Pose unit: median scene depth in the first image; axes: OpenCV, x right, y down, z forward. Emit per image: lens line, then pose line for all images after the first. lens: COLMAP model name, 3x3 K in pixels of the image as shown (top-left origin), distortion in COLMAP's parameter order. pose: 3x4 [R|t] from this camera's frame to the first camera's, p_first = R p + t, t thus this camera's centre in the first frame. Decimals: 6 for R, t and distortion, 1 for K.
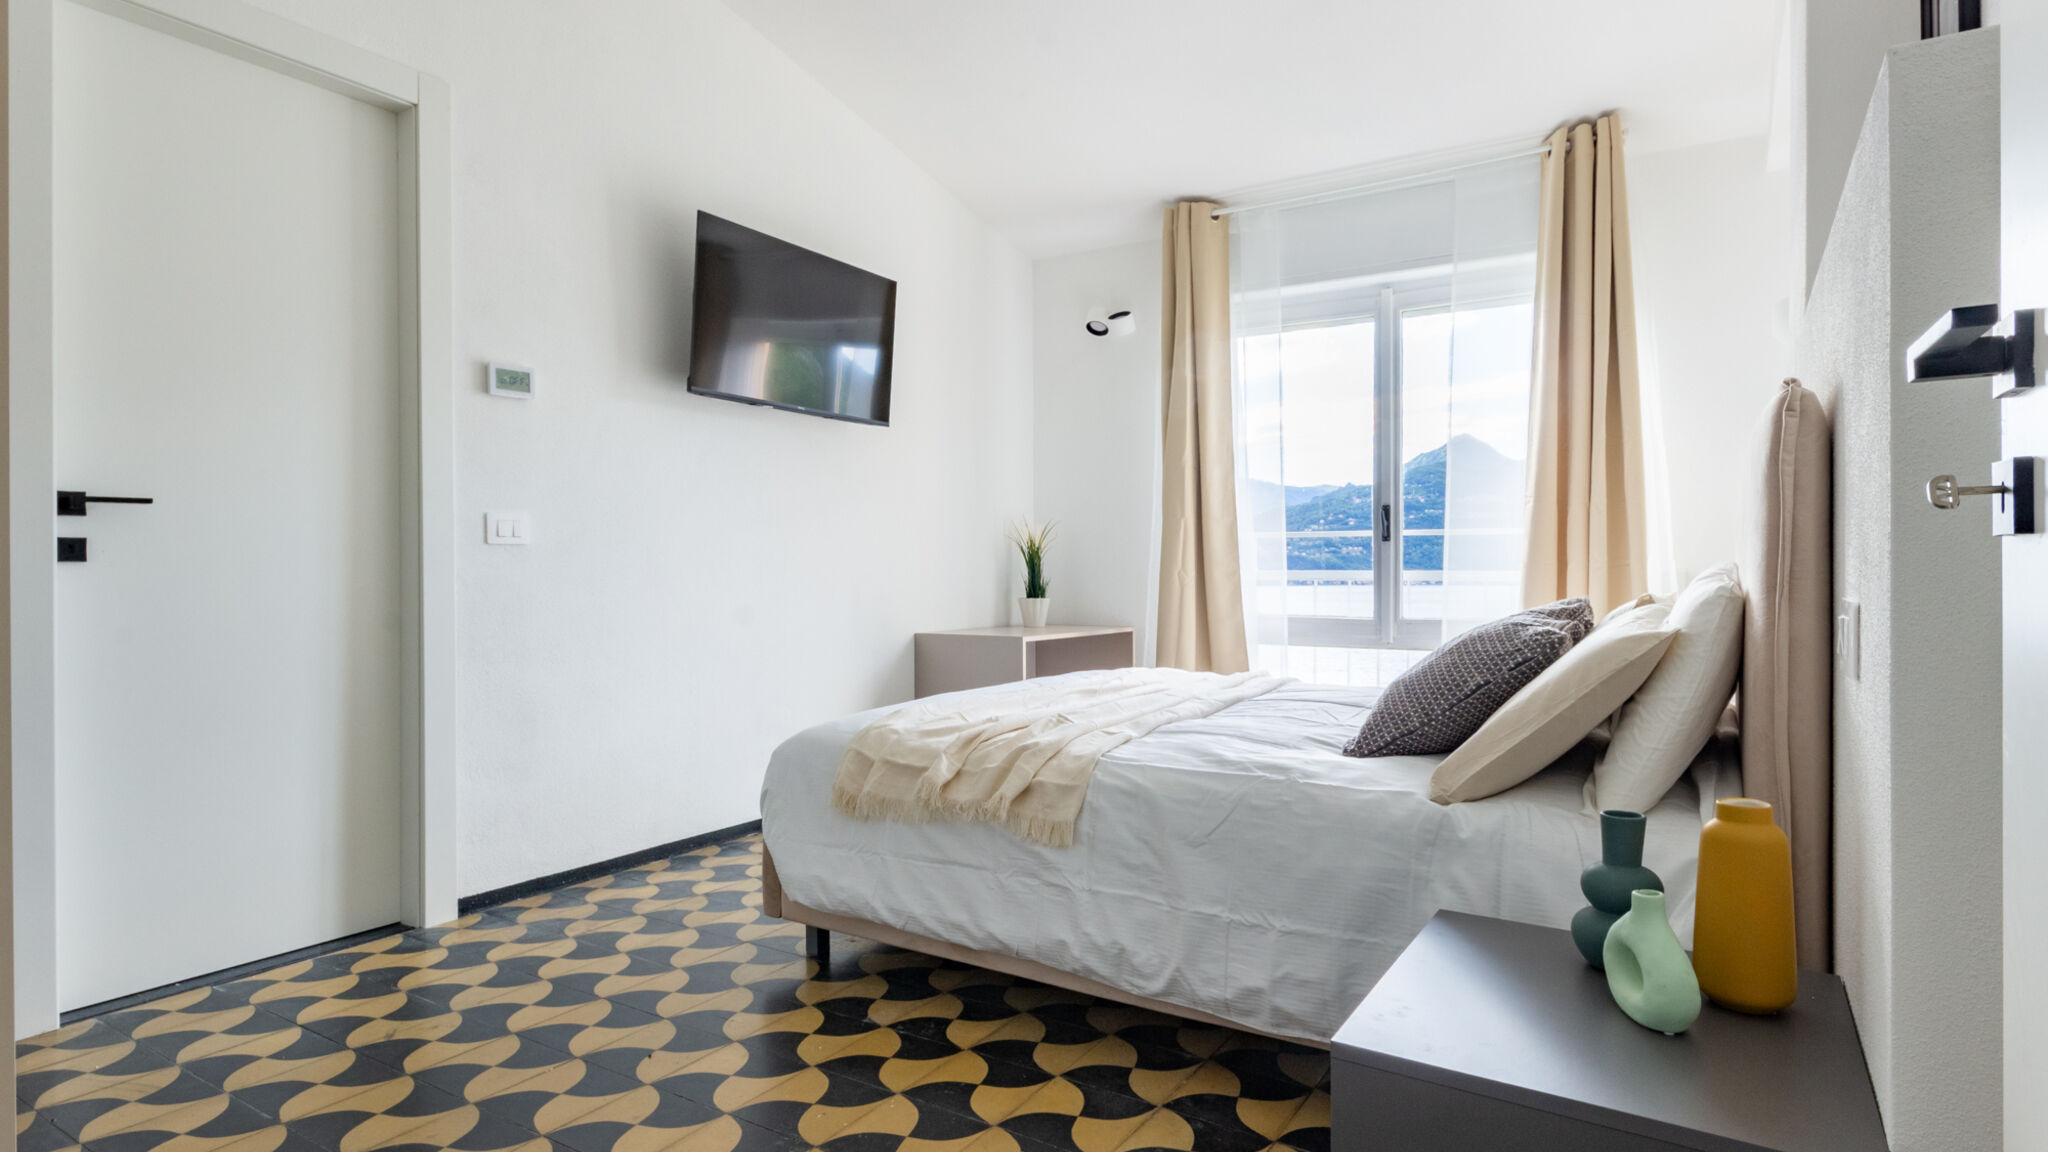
lens RADIAL K [[1079.9, 0, 1024.0], [0, 1079.9, 576.0], [0, 0, 1]] dist [0.001442, 0.000513]
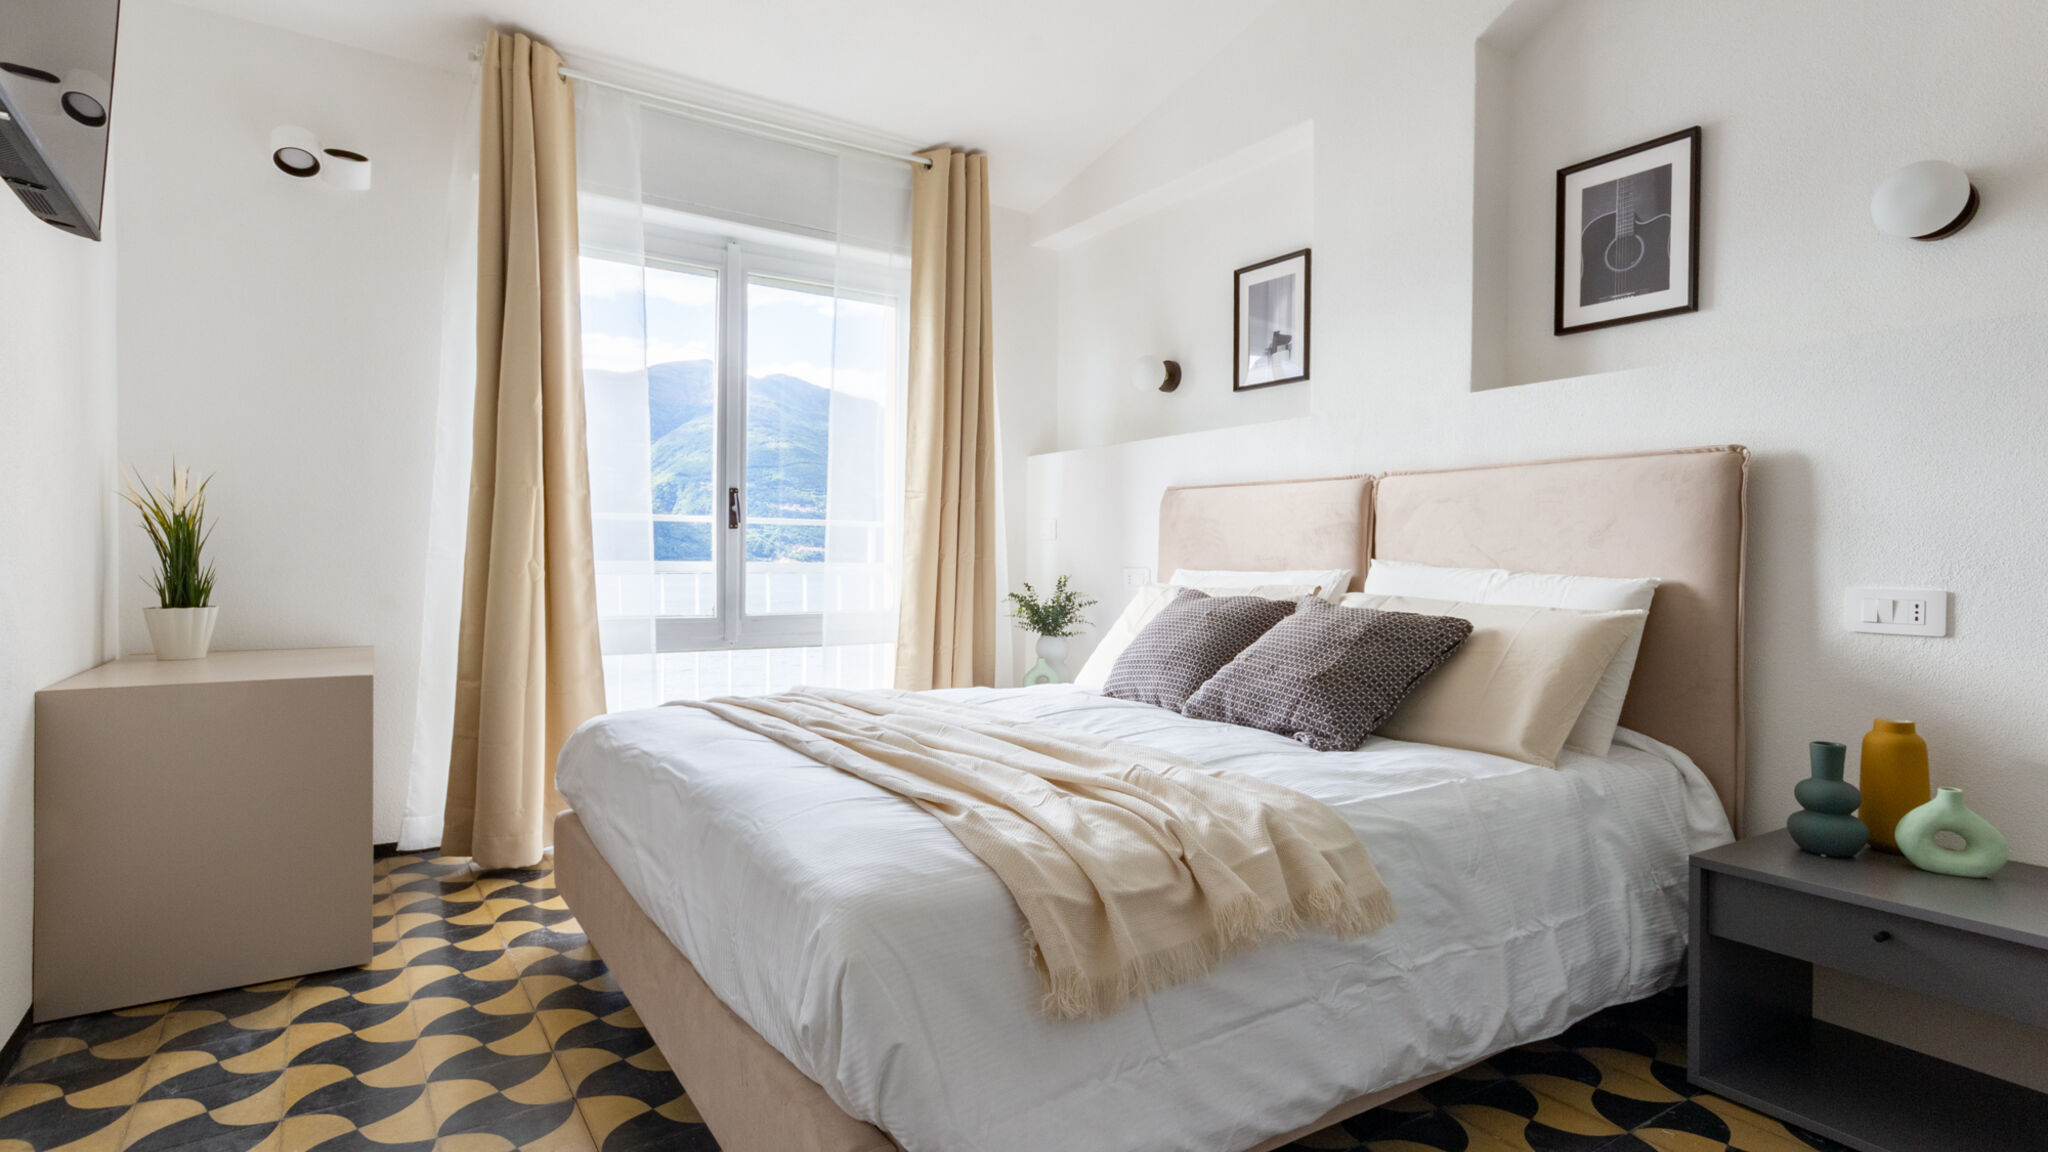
lens RADIAL K [[1029.7, 0, 1024.0], [0, 1029.7, 576.0], [0, 0, 1]] dist [0.012428, 0.000644]
pose [[0.407268, -0.008582, 0.913268, -0.658156], [-0.003018, 0.999938, 0.010743, -0.006108], [-0.913304, -0.007132, 0.407217, 0.832544]]
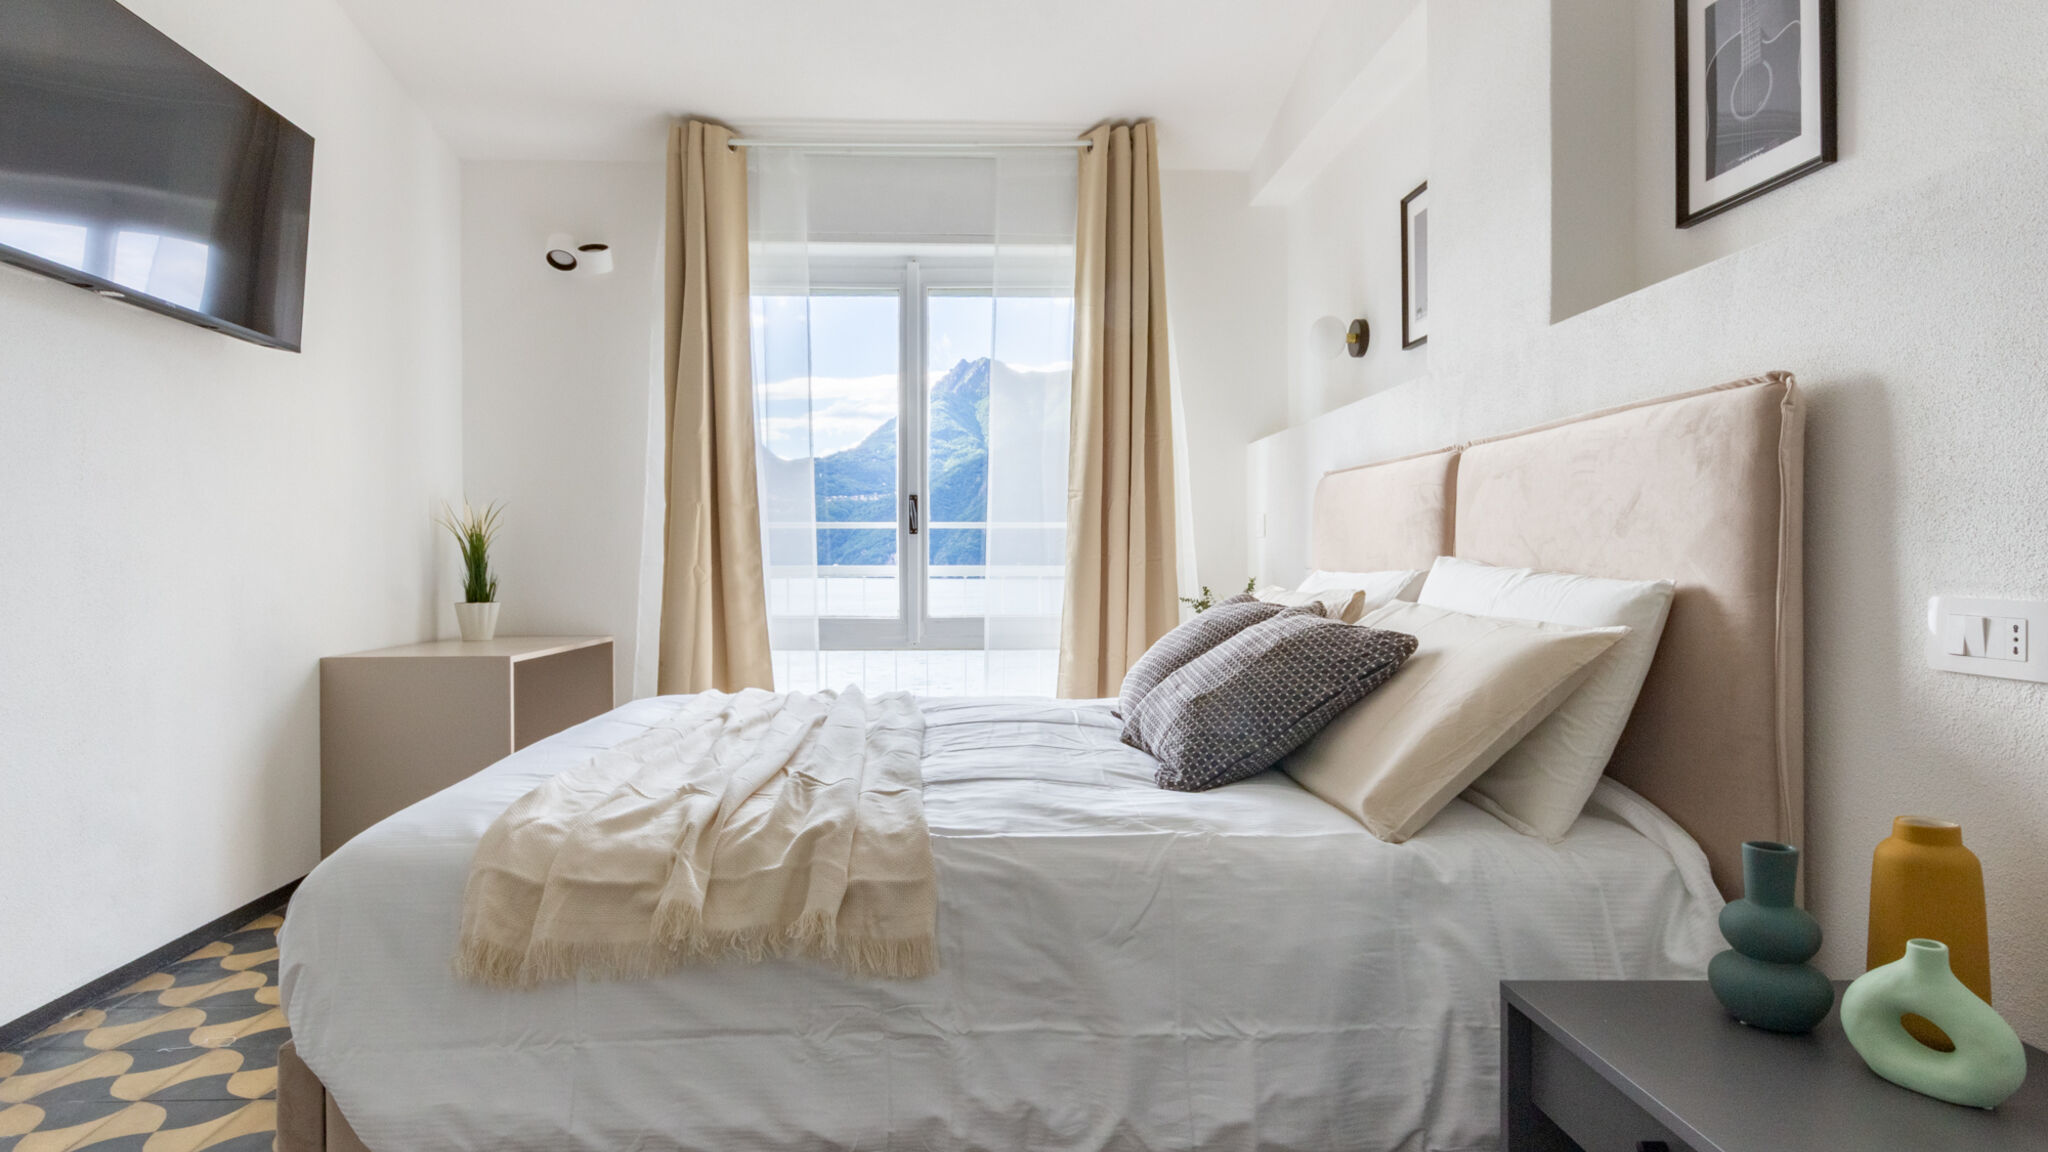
lens RADIAL K [[1097.0, 0, 972.9], [0, 1097.0, 566.1], [0, 0, 1]] dist [0.005912, 0.000133]
pose [[0.831630, -0.002407, 0.555324, -0.280214], [0.004268, 0.999989, -0.002057, -0.004687], [-0.555313, 0.004081, 0.831631, 0.357876]]
